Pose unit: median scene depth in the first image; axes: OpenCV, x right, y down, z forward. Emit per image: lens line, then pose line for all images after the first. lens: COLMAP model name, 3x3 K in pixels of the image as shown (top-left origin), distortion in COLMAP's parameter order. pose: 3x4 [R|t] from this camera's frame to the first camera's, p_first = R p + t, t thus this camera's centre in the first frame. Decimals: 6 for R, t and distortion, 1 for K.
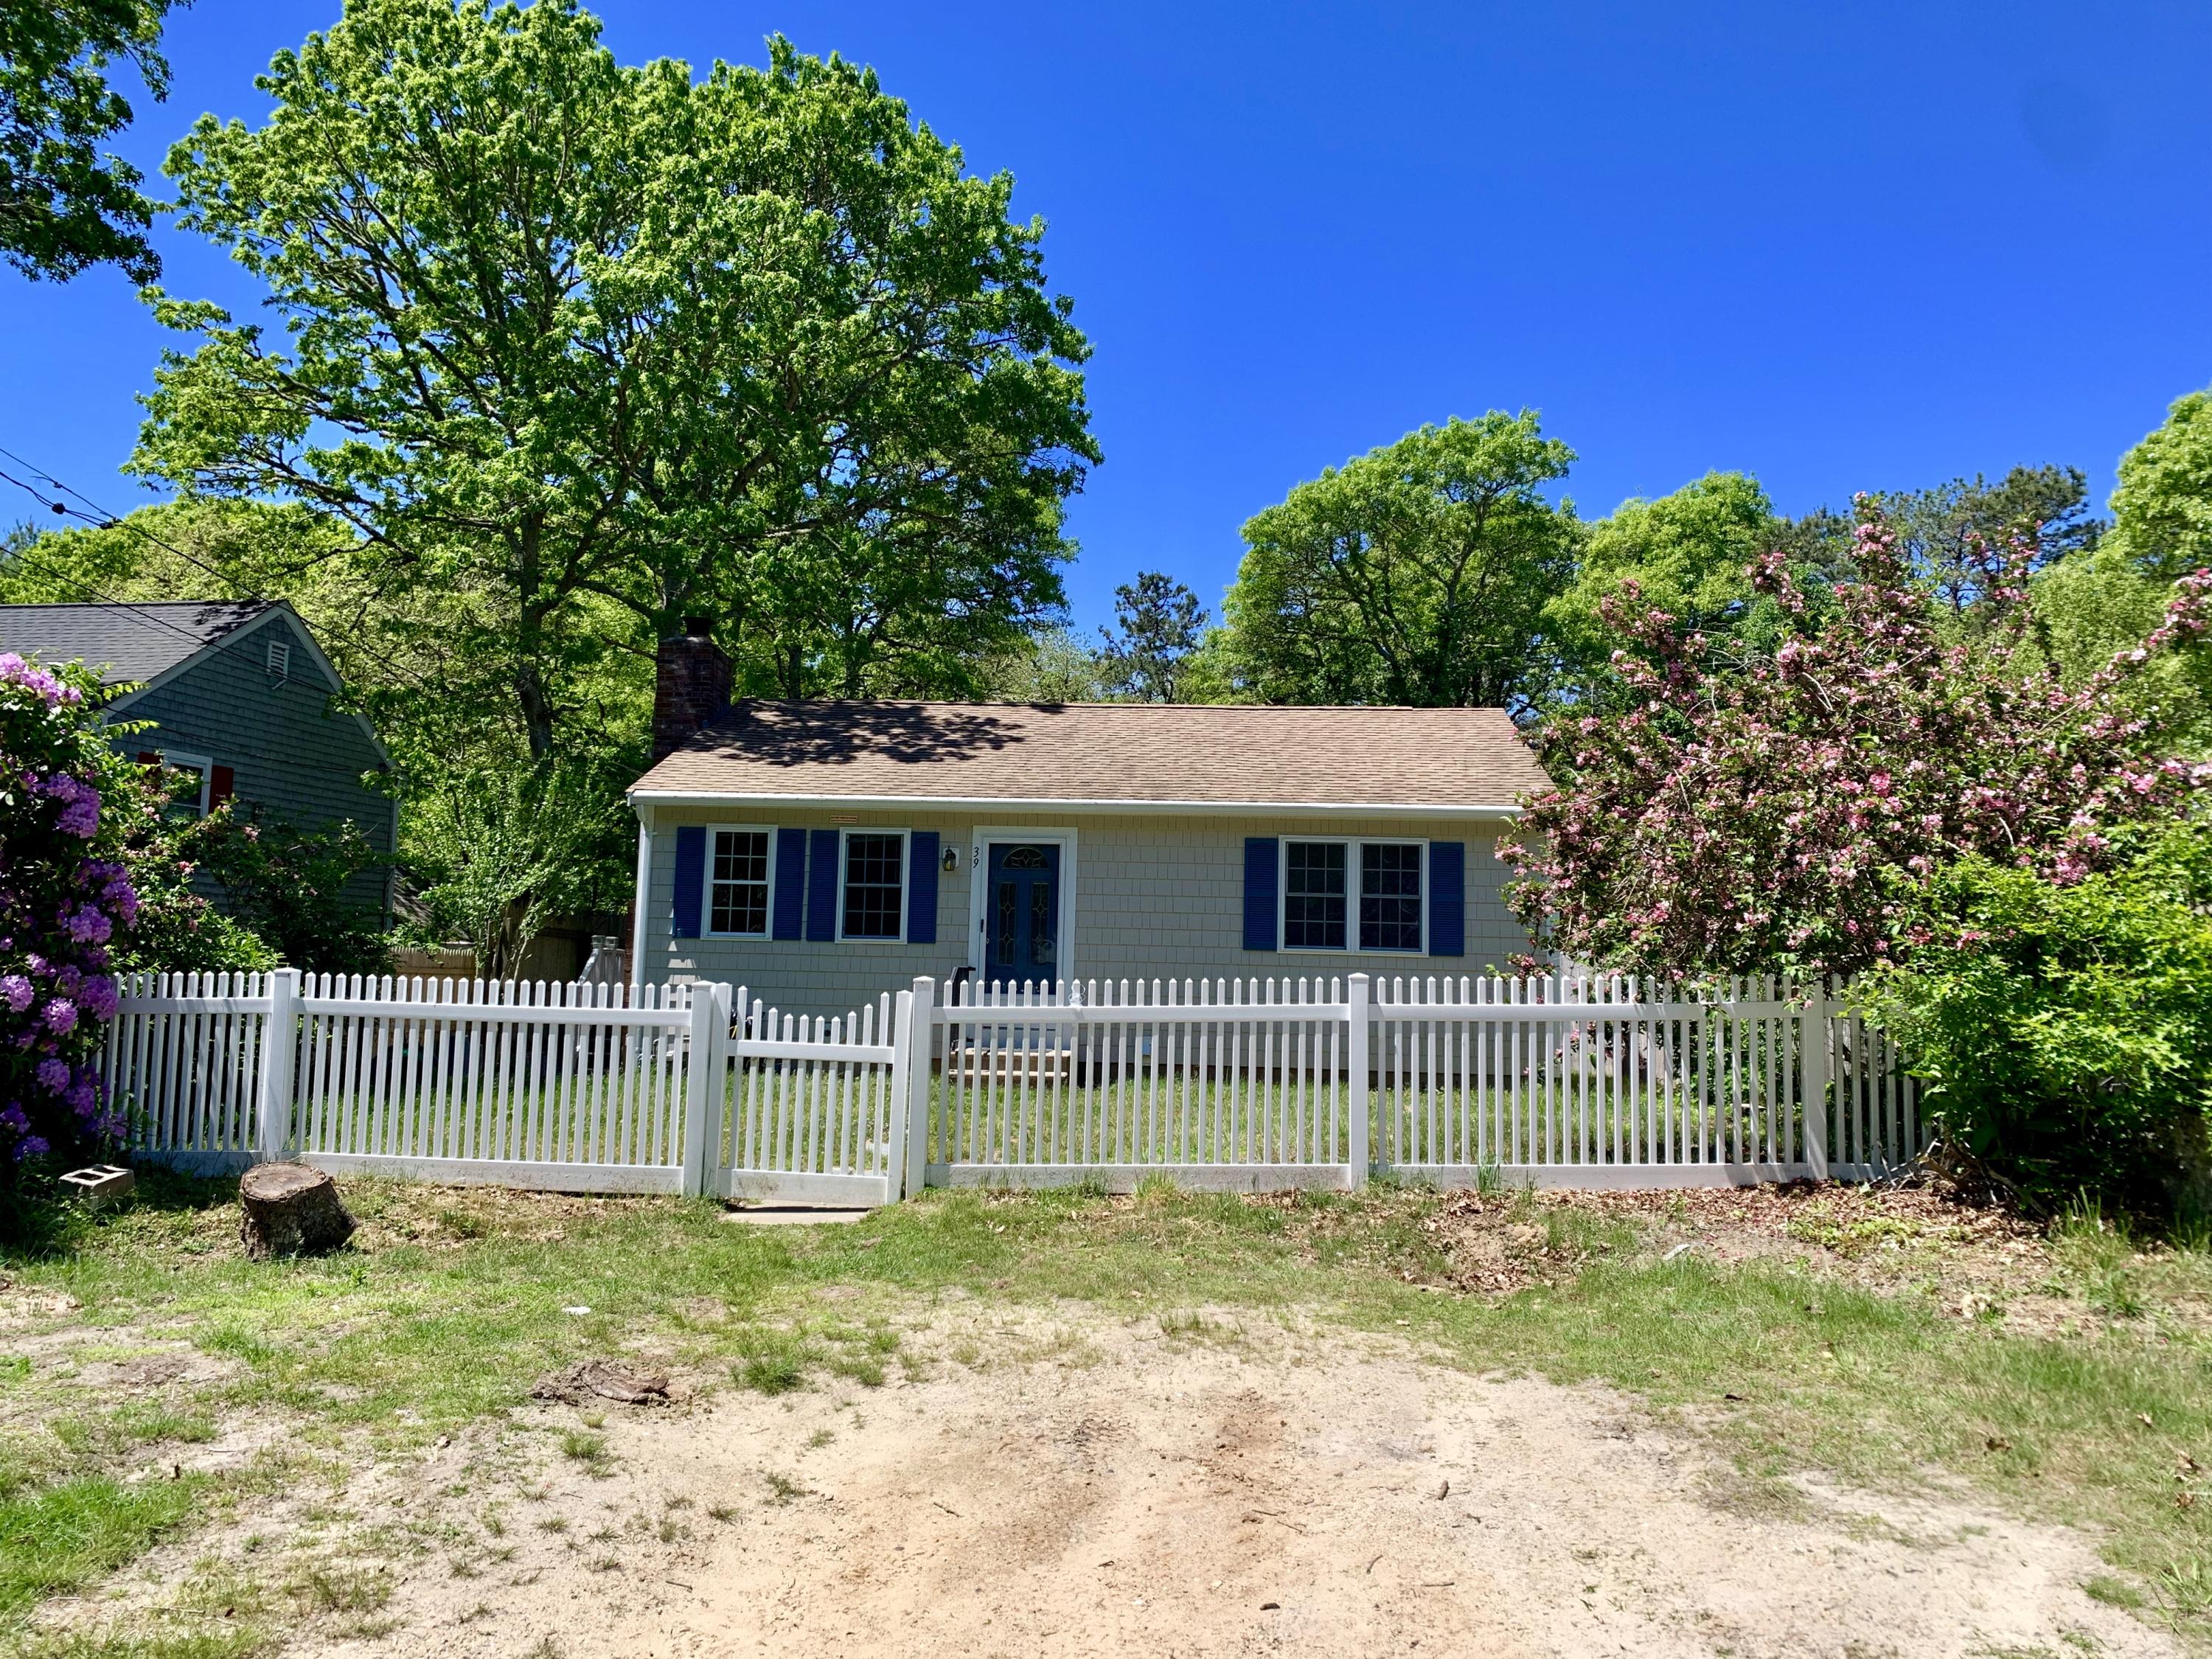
lens RADIAL K [[1683.1, 0, 1107.8], [0, 1683.1, 787.8], [0, 0, 1]] dist [0.028506, -0.003644]
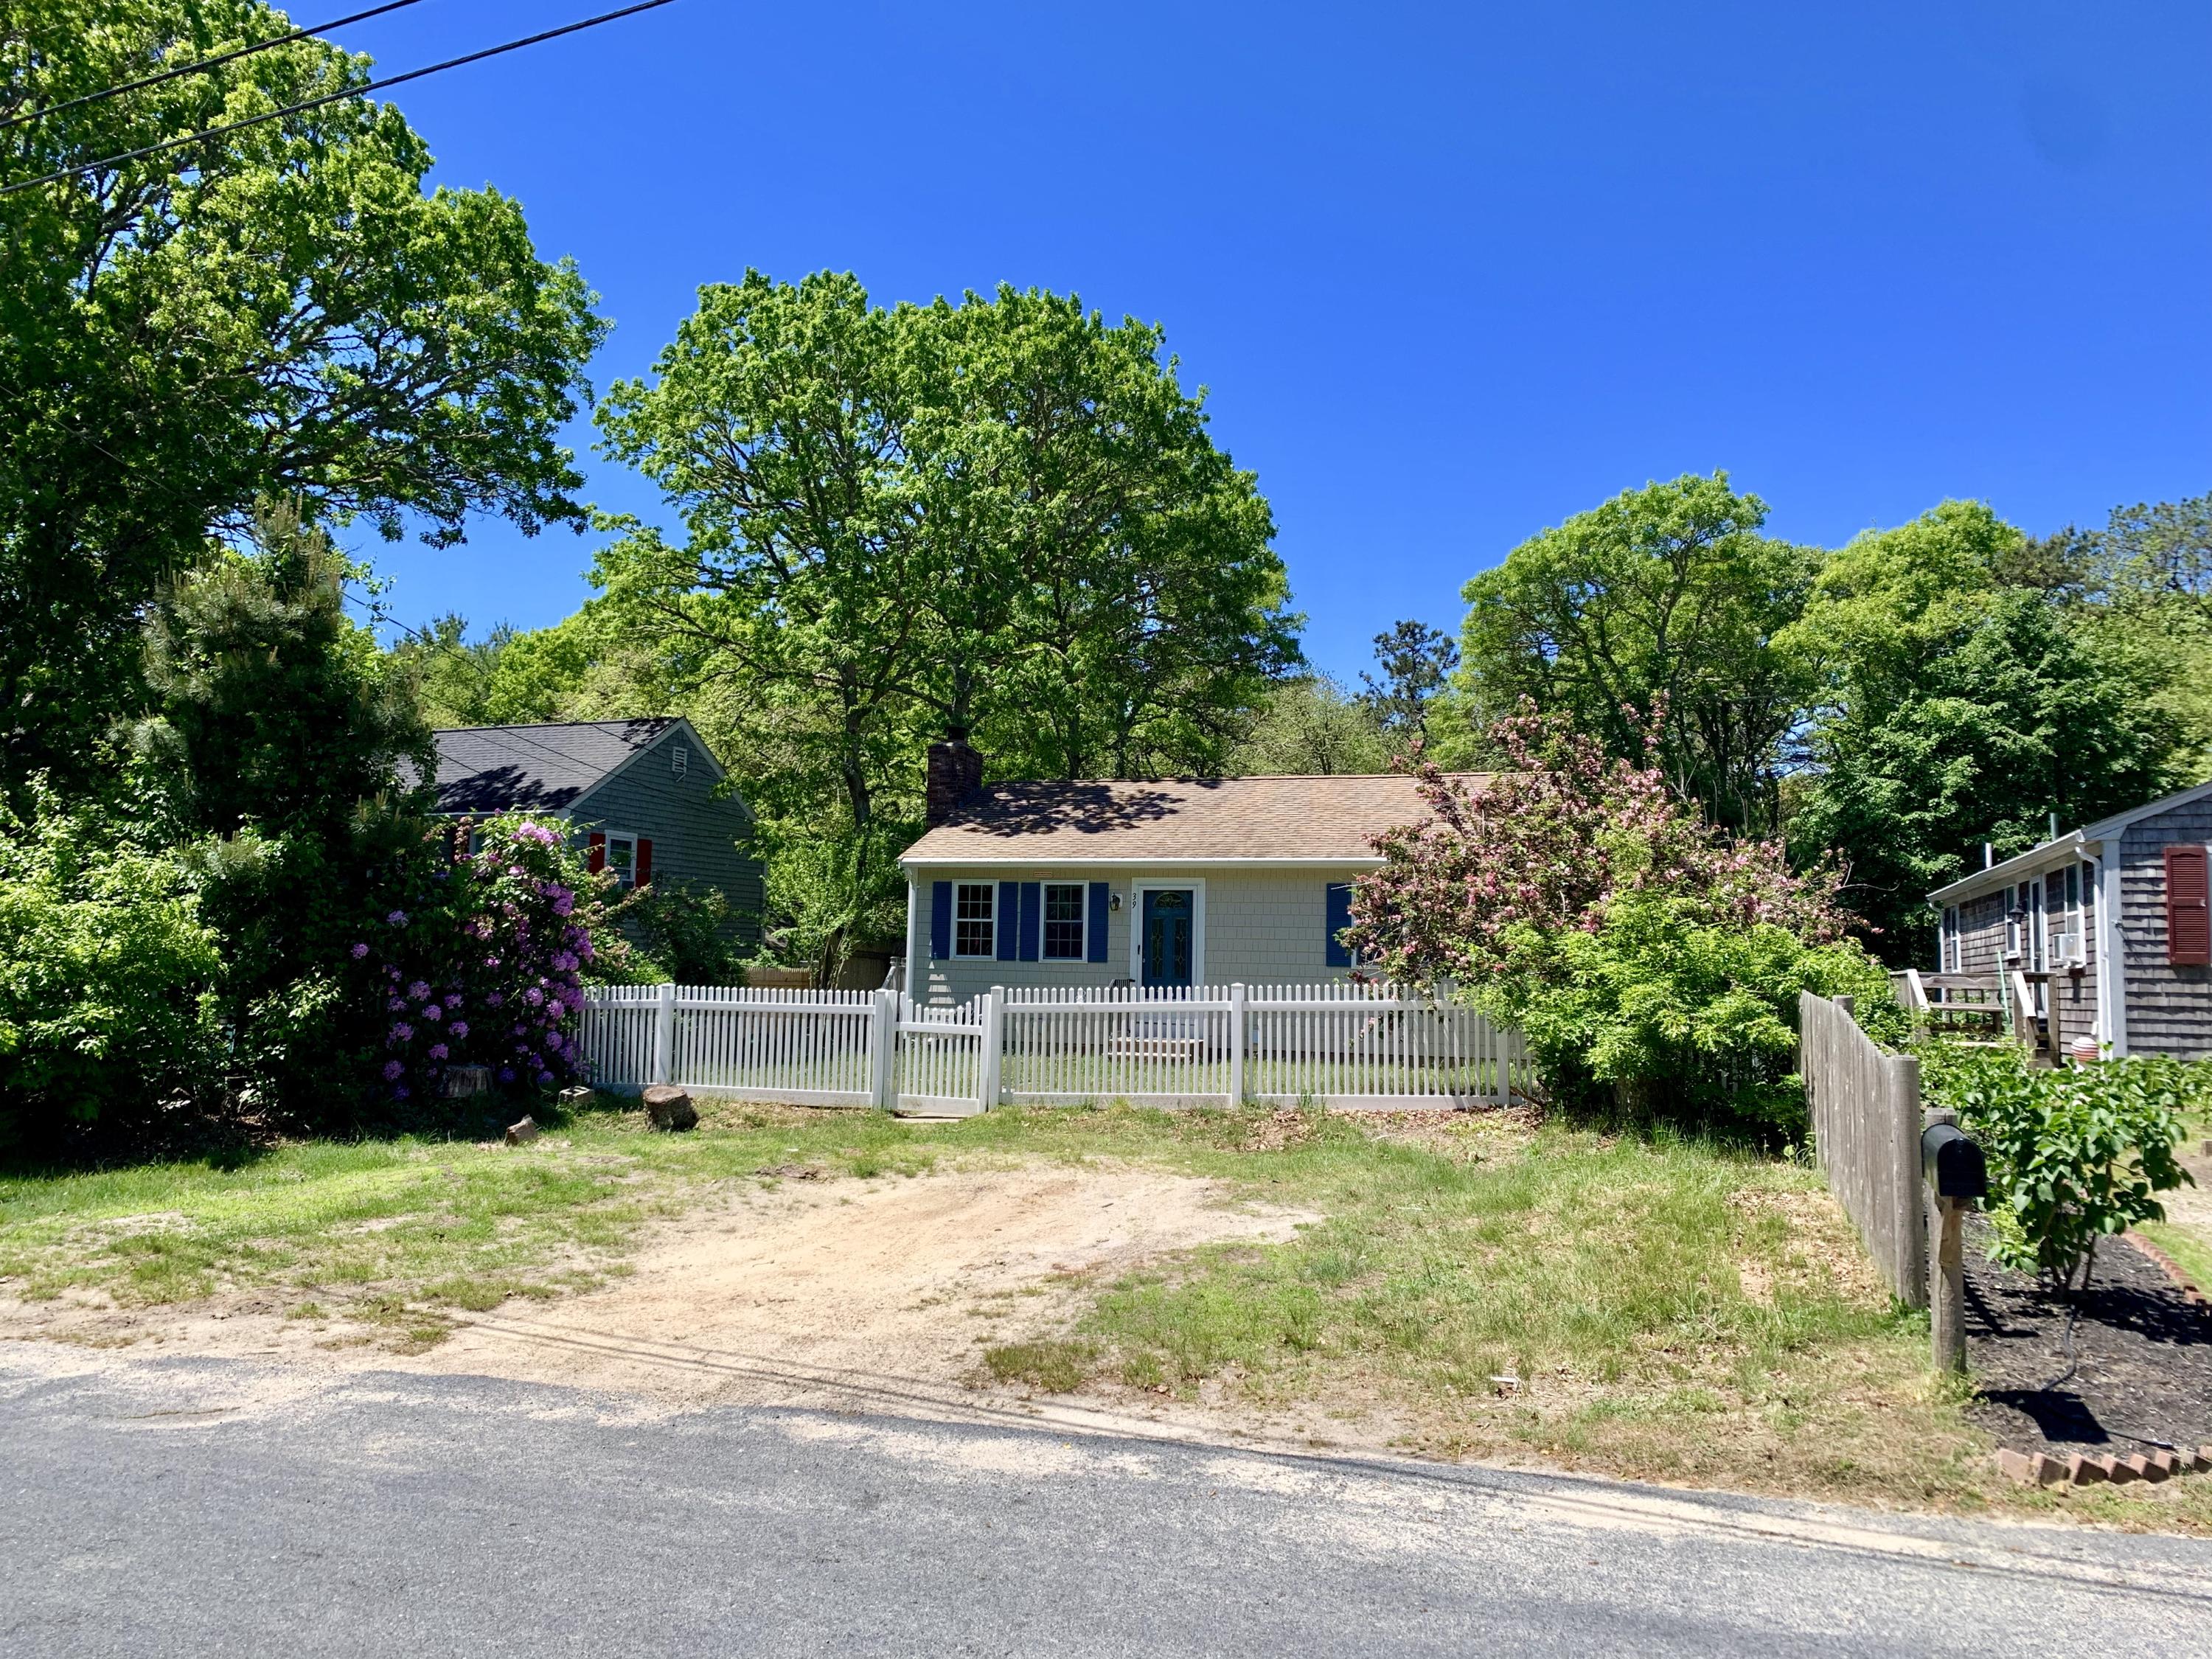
lens RADIAL K [[1690.4, 0, 1104.1], [0, 1690.4, 802.3], [0, 0, 1]] dist [0.107196, -0.000047]
pose [[0.974191, -0.028003, -0.223983, 0.207267], [0.028762, 0.999586, 0.000124, -0.039700], [0.223887, -0.006563, 0.974593, -0.362128]]
